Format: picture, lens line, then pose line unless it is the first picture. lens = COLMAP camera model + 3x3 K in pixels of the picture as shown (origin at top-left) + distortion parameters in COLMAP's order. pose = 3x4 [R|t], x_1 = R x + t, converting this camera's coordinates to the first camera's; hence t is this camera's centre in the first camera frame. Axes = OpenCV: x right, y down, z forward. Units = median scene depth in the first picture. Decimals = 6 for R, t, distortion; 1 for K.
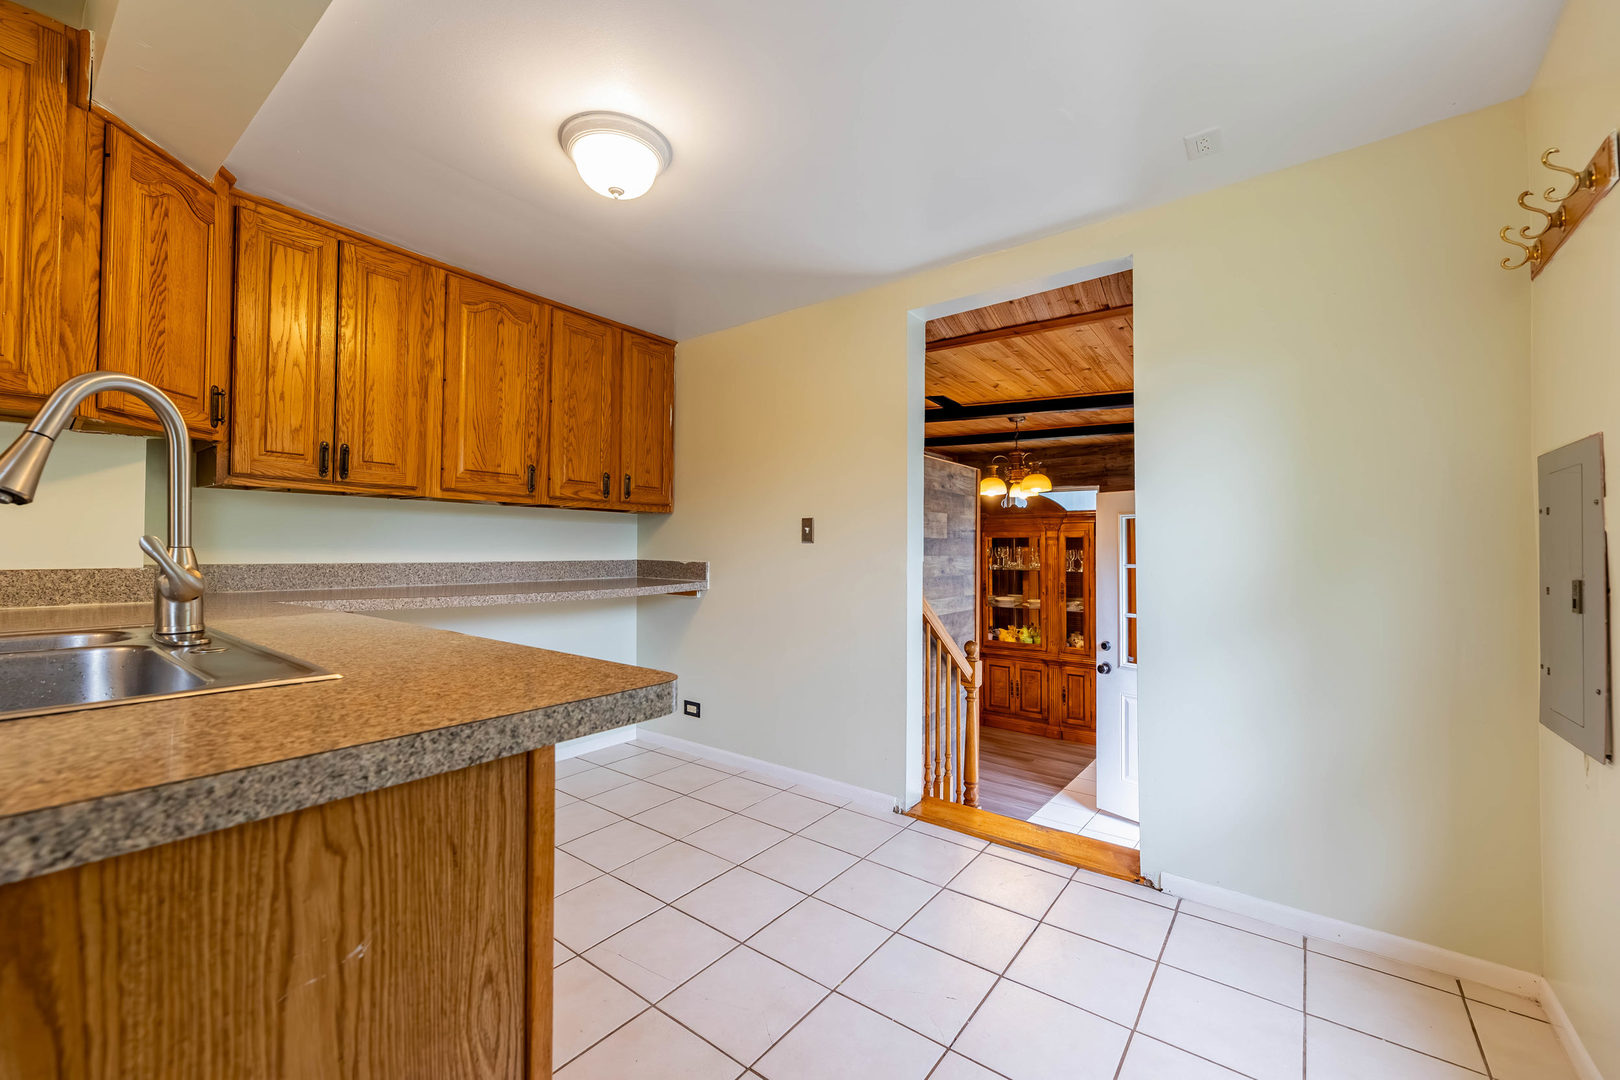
lens RADIAL K [[657.7, 0, 787.1], [0, 657.7, 542.5], [0, 0, 1]] dist [-0.020578, 0.000228]
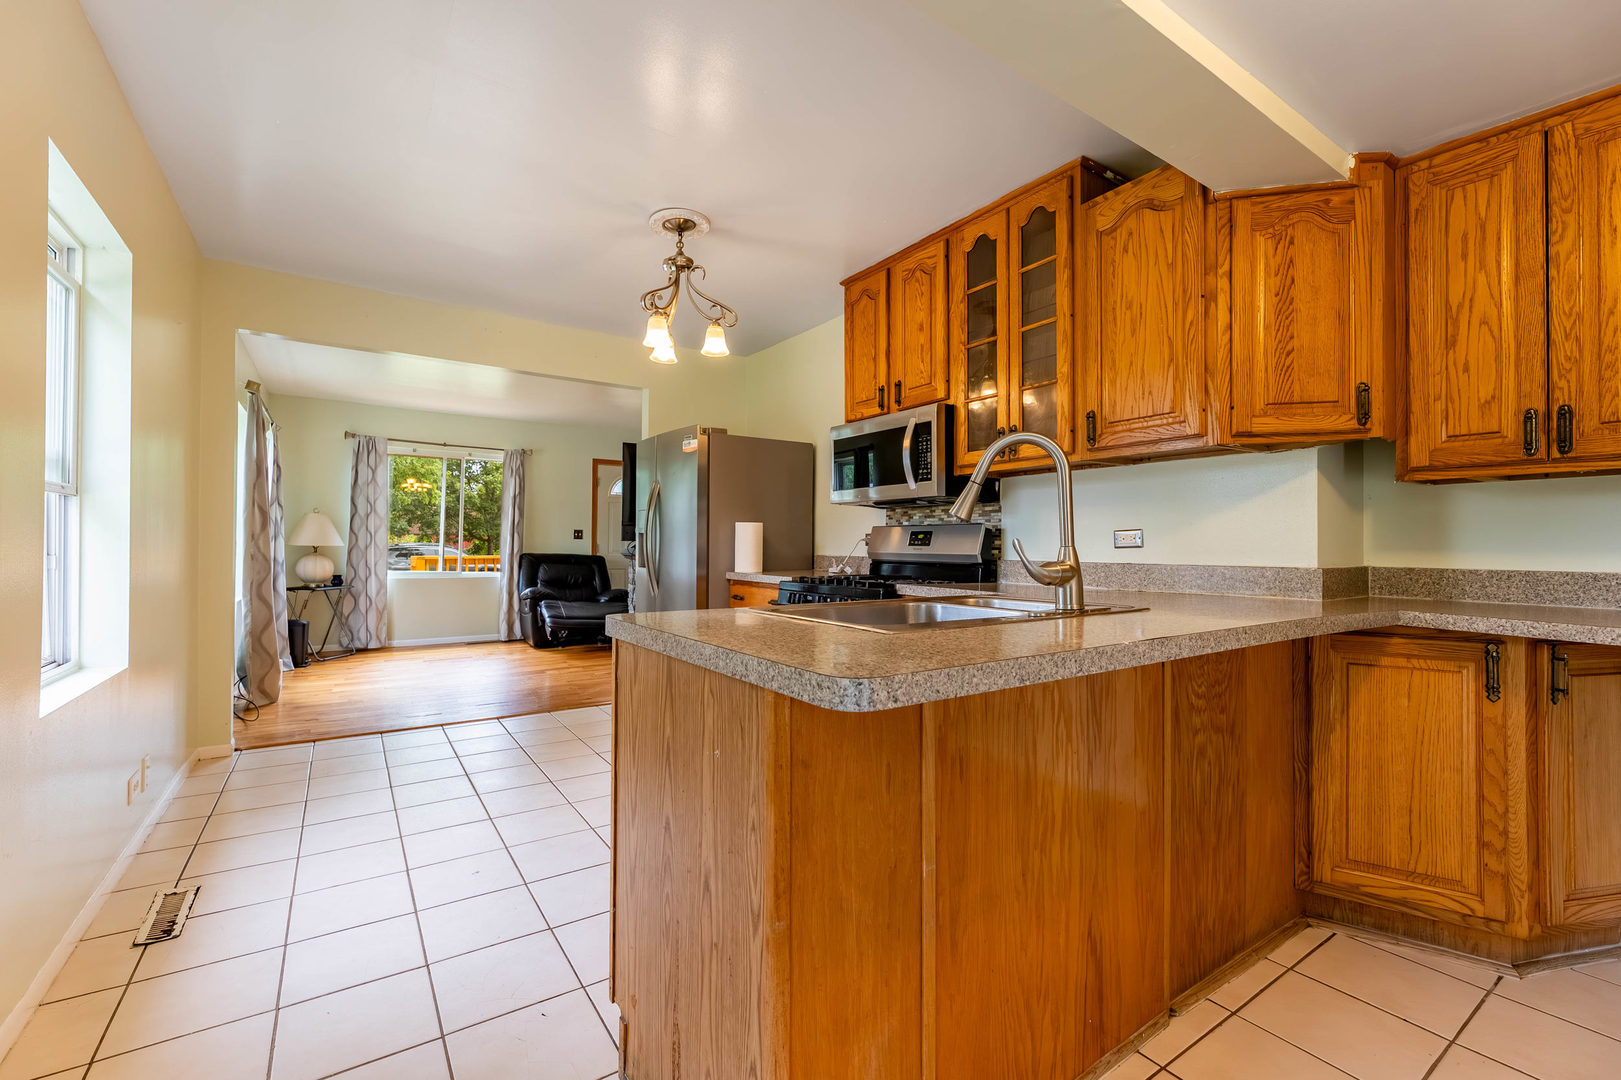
lens RADIAL K [[658.1, 0, 787.6], [0, 658.1, 542.5], [0, 0, 1]] dist [-0.020578, 0.000228]
pose [[-0.321436, -0.015800, -0.946799, 0.258485], [0.003668, 0.999833, -0.017930, 0.009632], [0.946924, -0.009237, -0.321324, 0.418650]]
